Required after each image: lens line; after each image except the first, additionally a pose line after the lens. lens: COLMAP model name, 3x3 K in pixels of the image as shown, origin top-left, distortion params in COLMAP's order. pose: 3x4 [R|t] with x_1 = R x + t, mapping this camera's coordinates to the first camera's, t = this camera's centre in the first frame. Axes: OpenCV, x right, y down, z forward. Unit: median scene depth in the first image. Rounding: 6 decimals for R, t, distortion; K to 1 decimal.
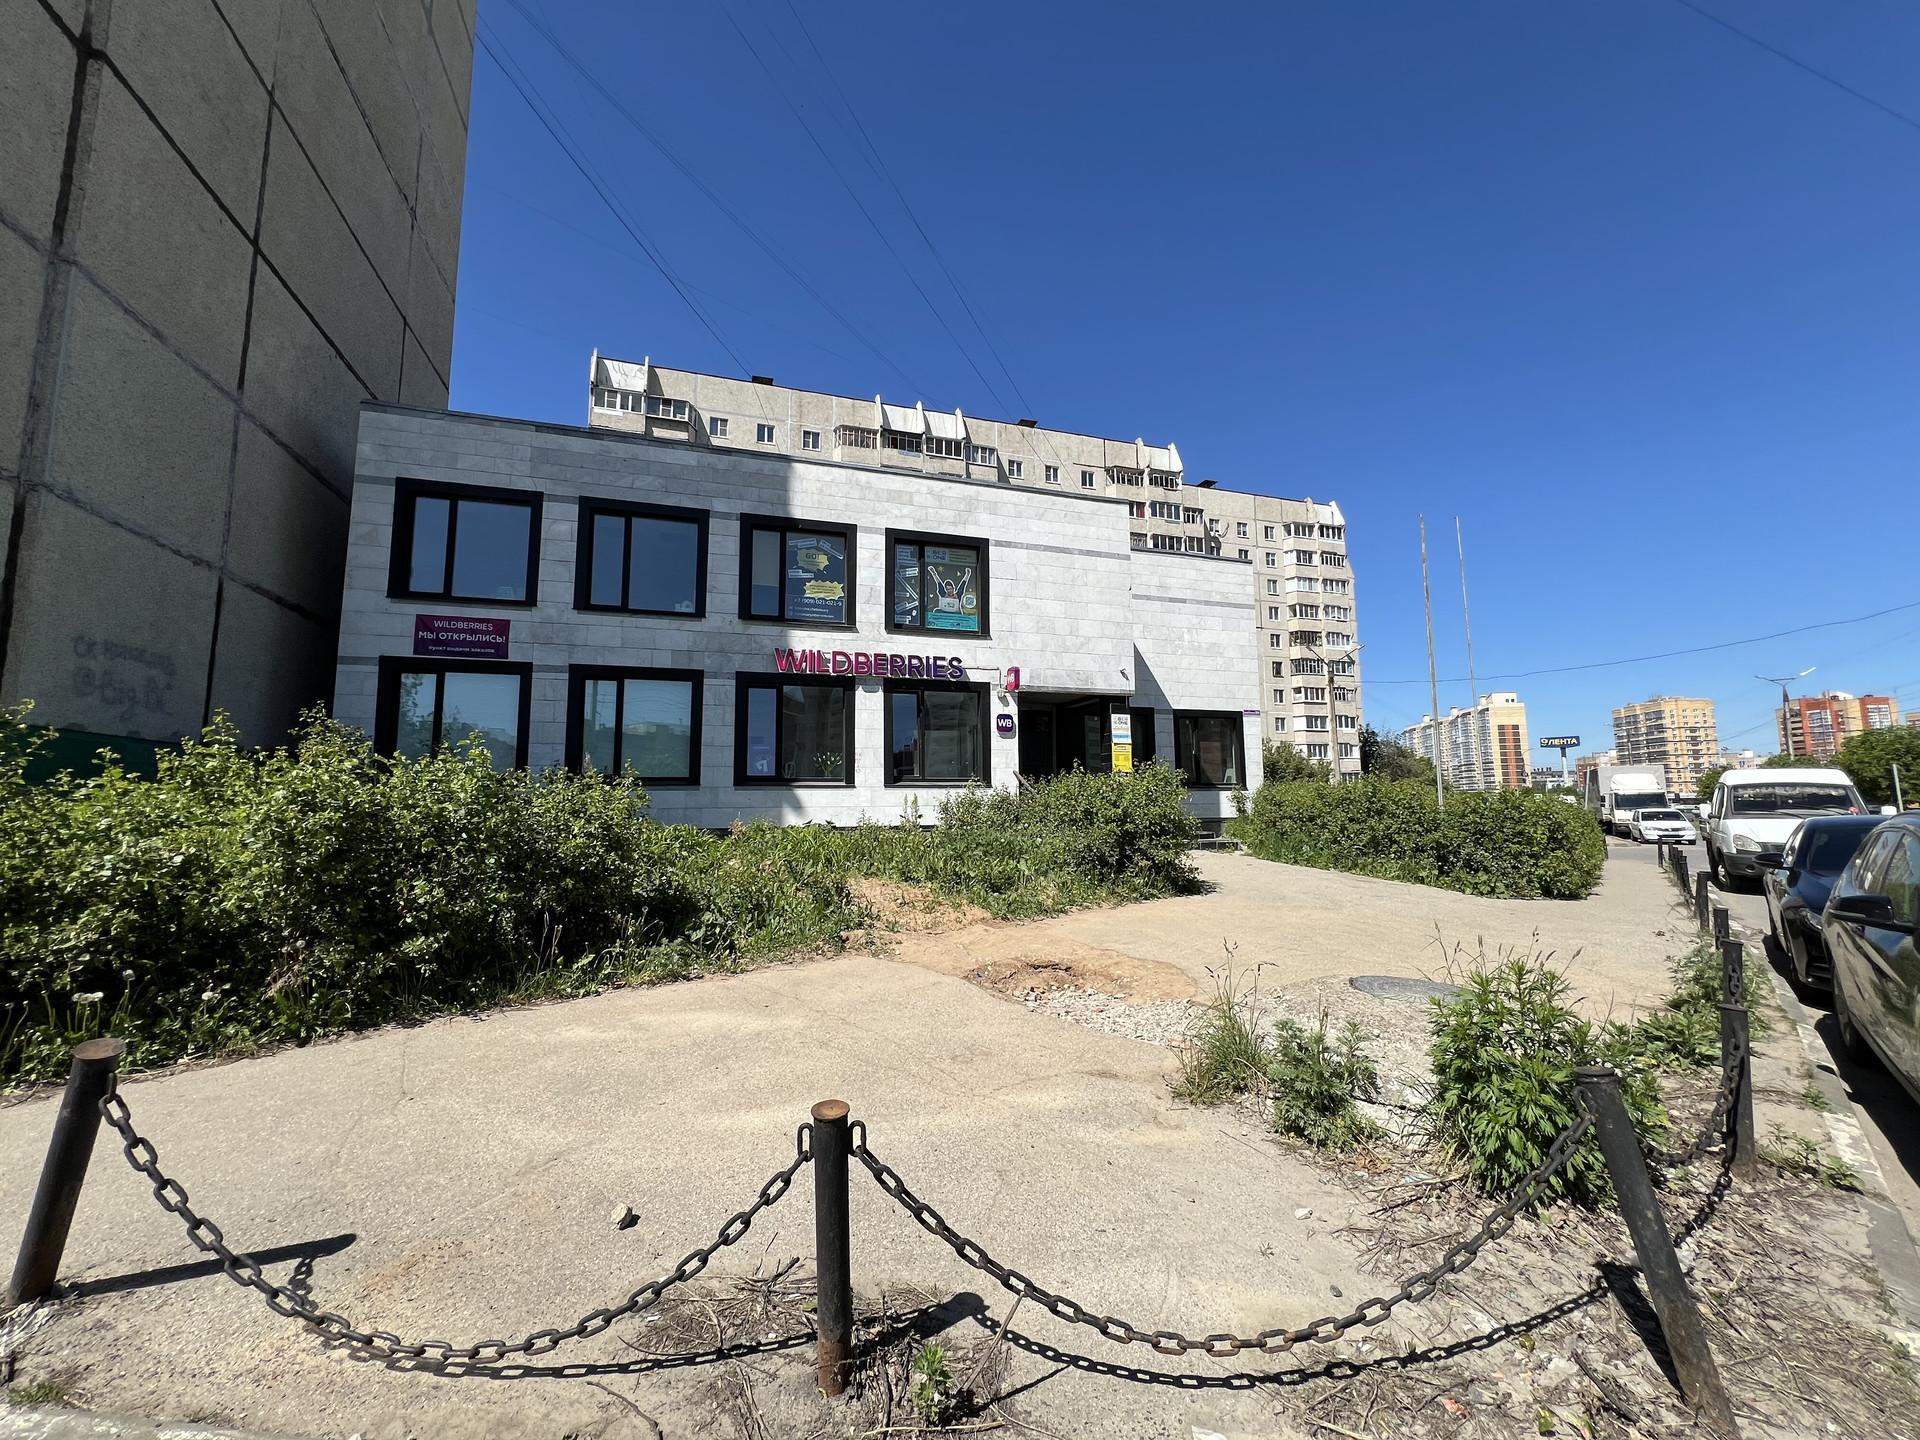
lens RADIAL K [[768.7, 0, 955.5], [0, 768.7, 712.6], [0, 0, 1]] dist [-0.002619, 0.000886]
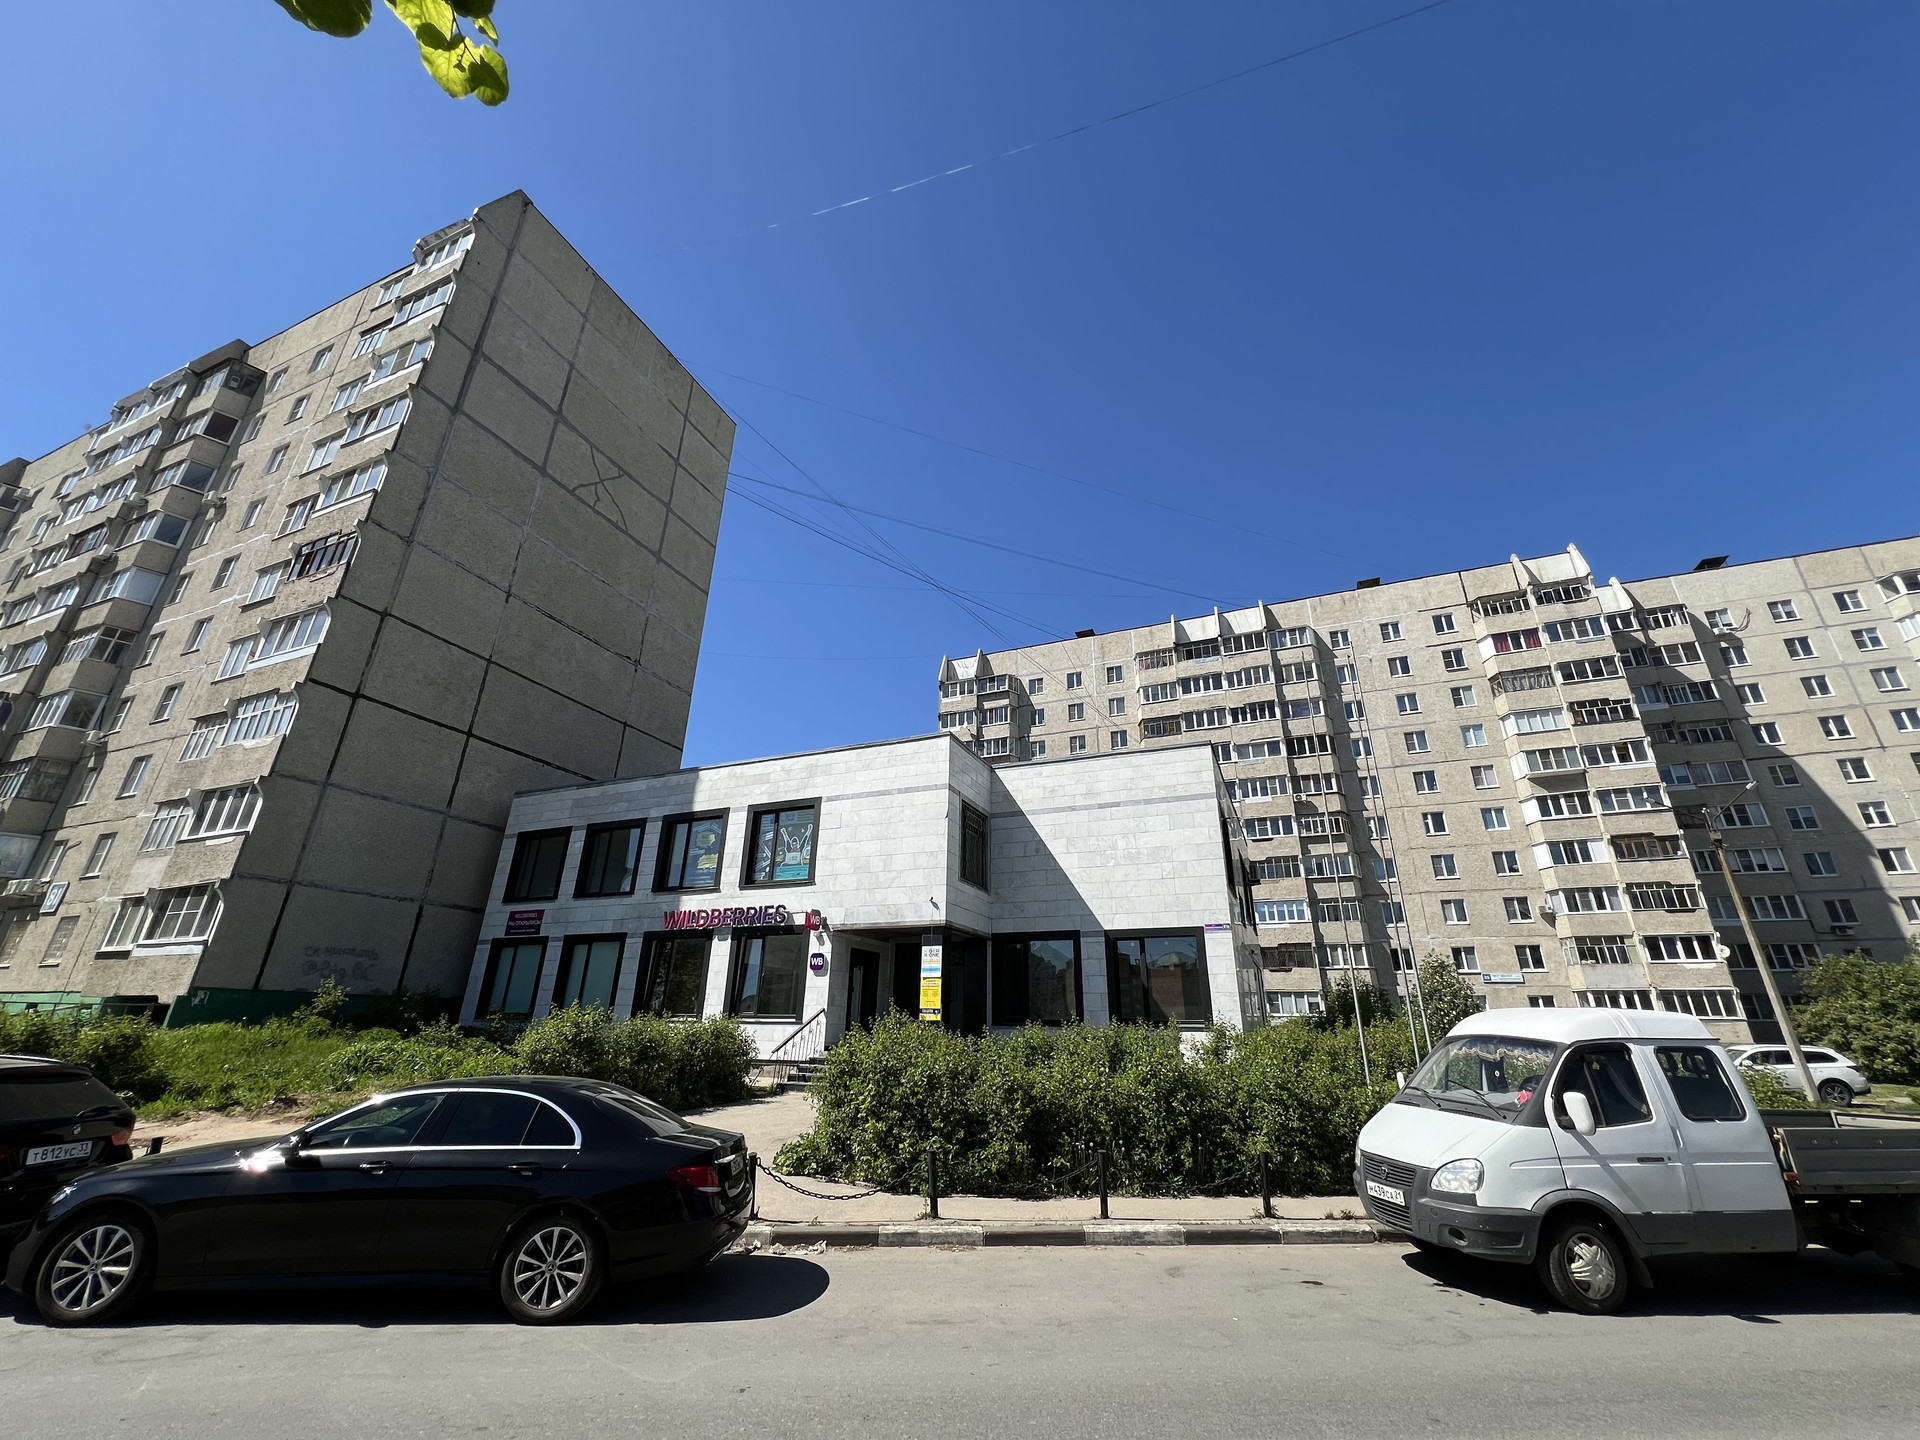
lens RADIAL K [[768.7, 0, 954.9], [0, 768.7, 714.4], [0, 0, 1]] dist [-0.002619, 0.000886]
pose [[0.752360, -0.236059, -0.615004, 0.959365], [0.057764, 0.953634, -0.295373, 0.012342], [0.656214, 0.186702, 0.731112, 0.255138]]
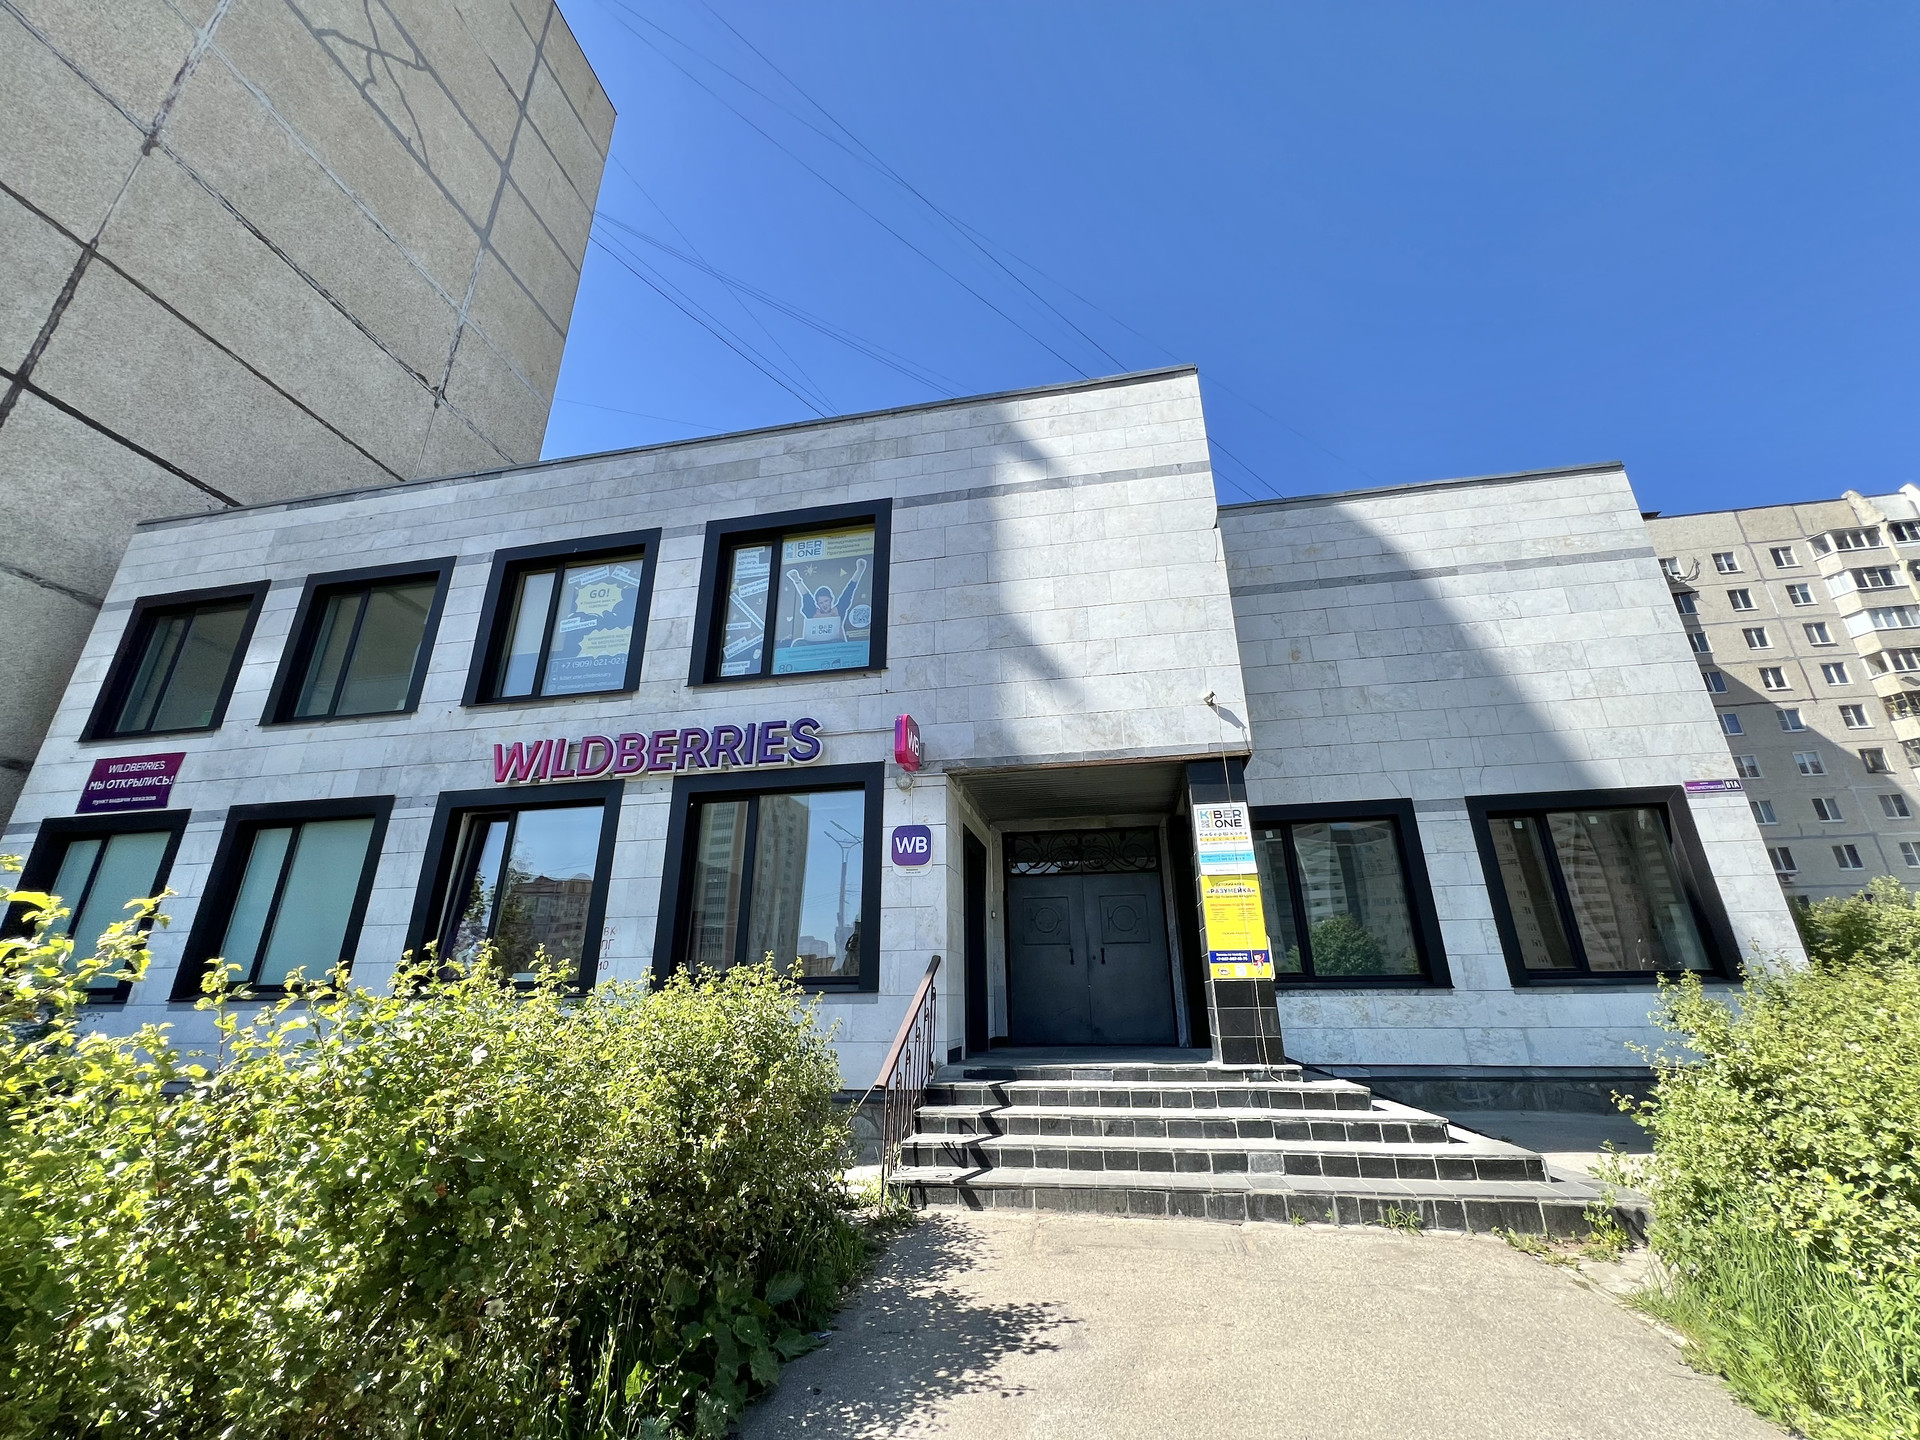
lens RADIAL K [[768.7, 0, 956.1], [0, 768.7, 714.5], [0, 0, 1]] dist [-0.002619, 0.000886]
pose [[0.875470, -0.170805, -0.452081, 0.299479], [0.060923, 0.967003, -0.247373, 0.051864], [0.479417, 0.189026, 0.856988, 0.603629]]
